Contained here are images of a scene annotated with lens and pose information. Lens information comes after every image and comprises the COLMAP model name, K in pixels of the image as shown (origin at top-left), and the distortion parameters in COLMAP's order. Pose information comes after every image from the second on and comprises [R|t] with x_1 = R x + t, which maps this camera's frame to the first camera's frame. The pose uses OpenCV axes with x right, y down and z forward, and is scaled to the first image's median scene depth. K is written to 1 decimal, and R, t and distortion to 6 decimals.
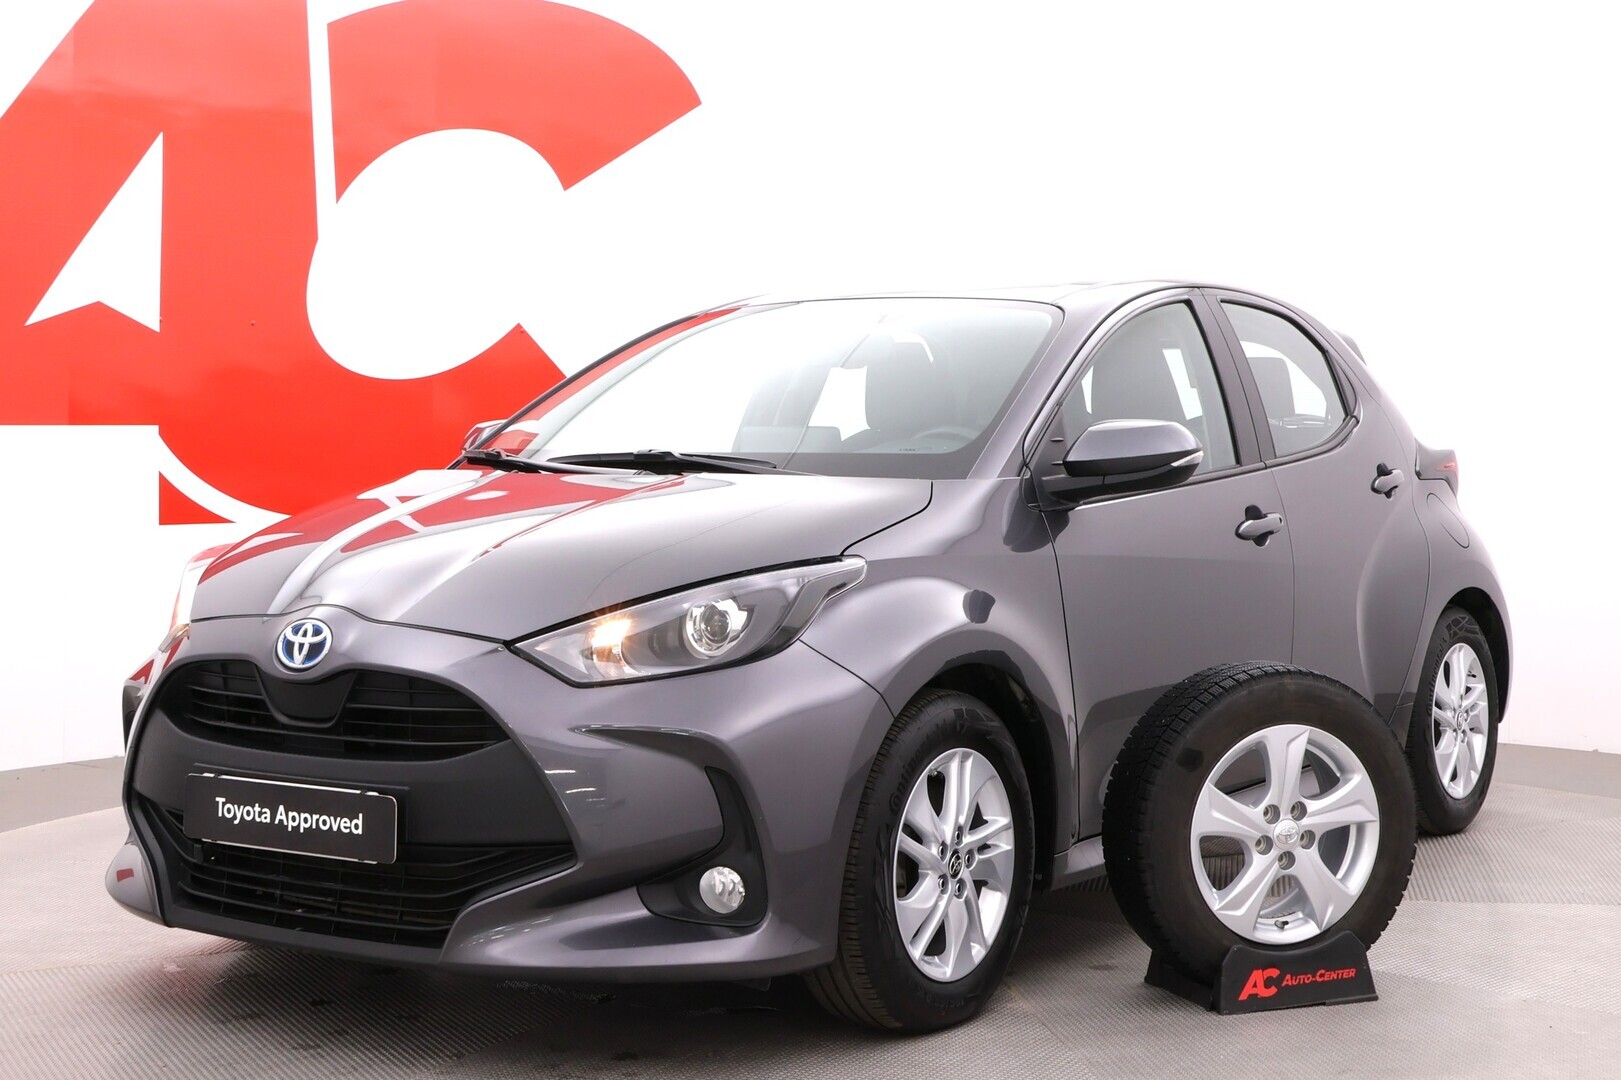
lens RADIAL K [[1323.3, 0, 802.6], [0, 1323.3, 552.8], [0, 0, 1]] dist [-0.202182, 0.010309]
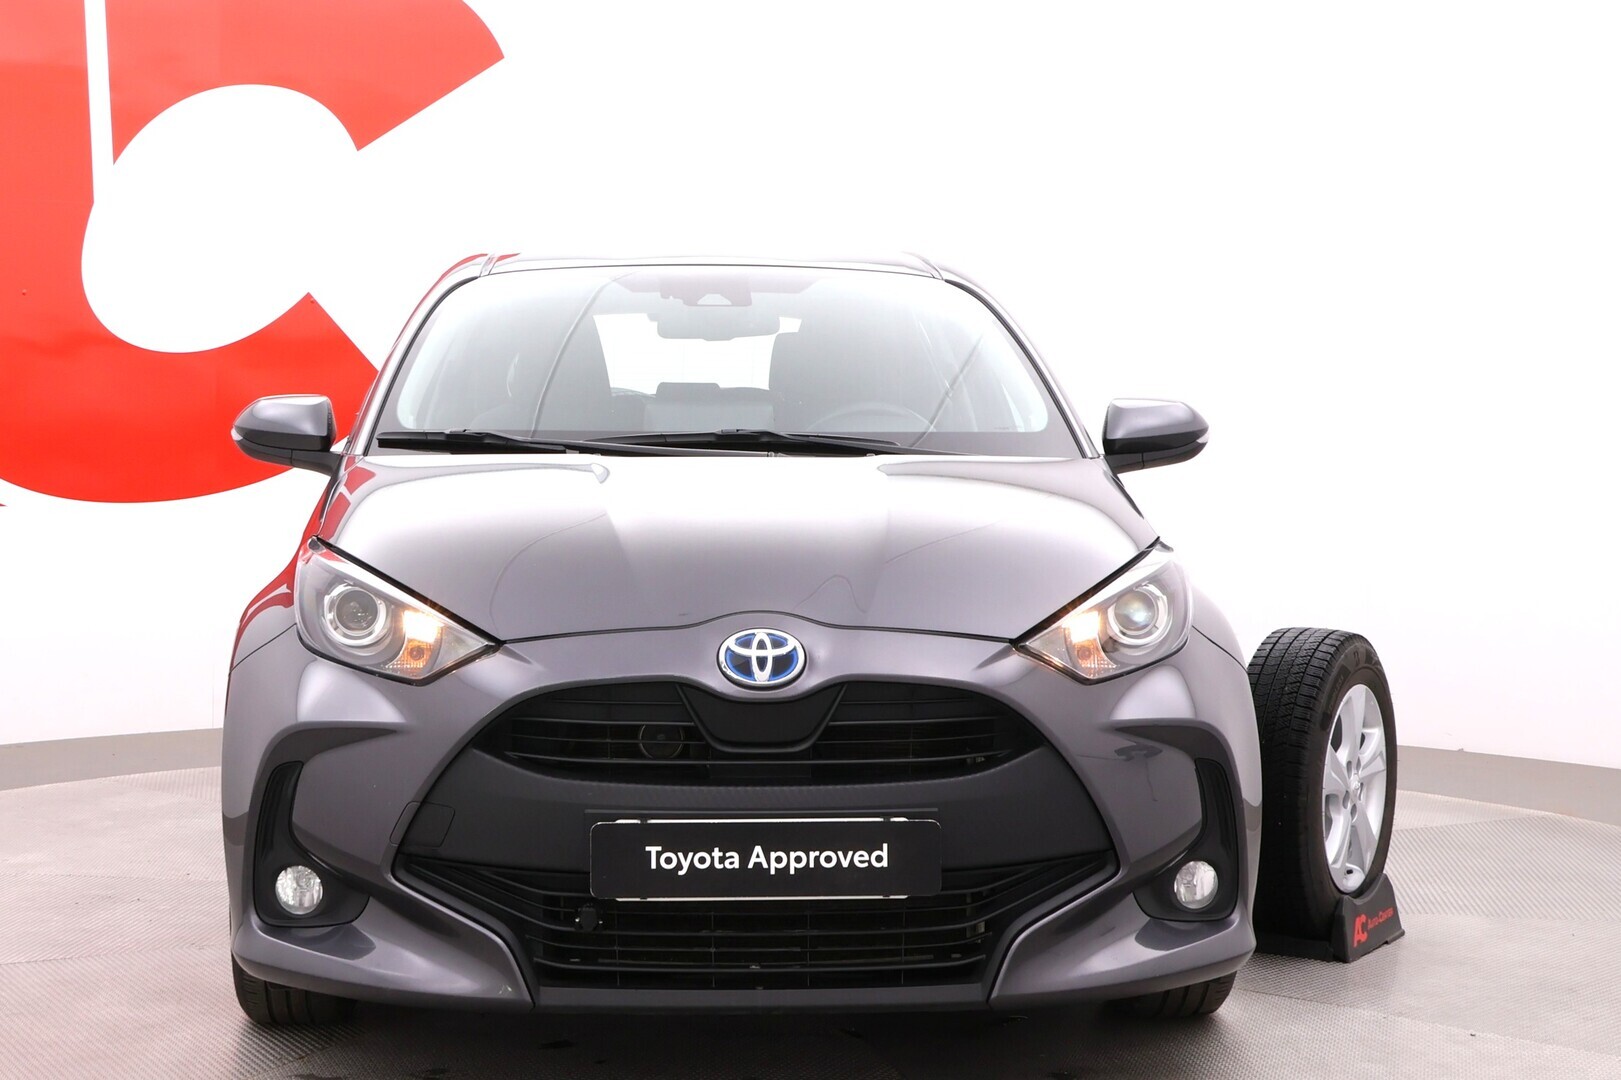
lens RADIAL K [[1323.3, 0, 823.0], [0, 1323.3, 581.5], [0, 0, 1]] dist [-0.202182, 0.010309]
pose [[0.959253, -0.037127, 0.280098, -0.606437], [0.025434, 0.998651, 0.045266, -0.019887], [-0.281400, -0.036298, 0.958904, 0.137162]]
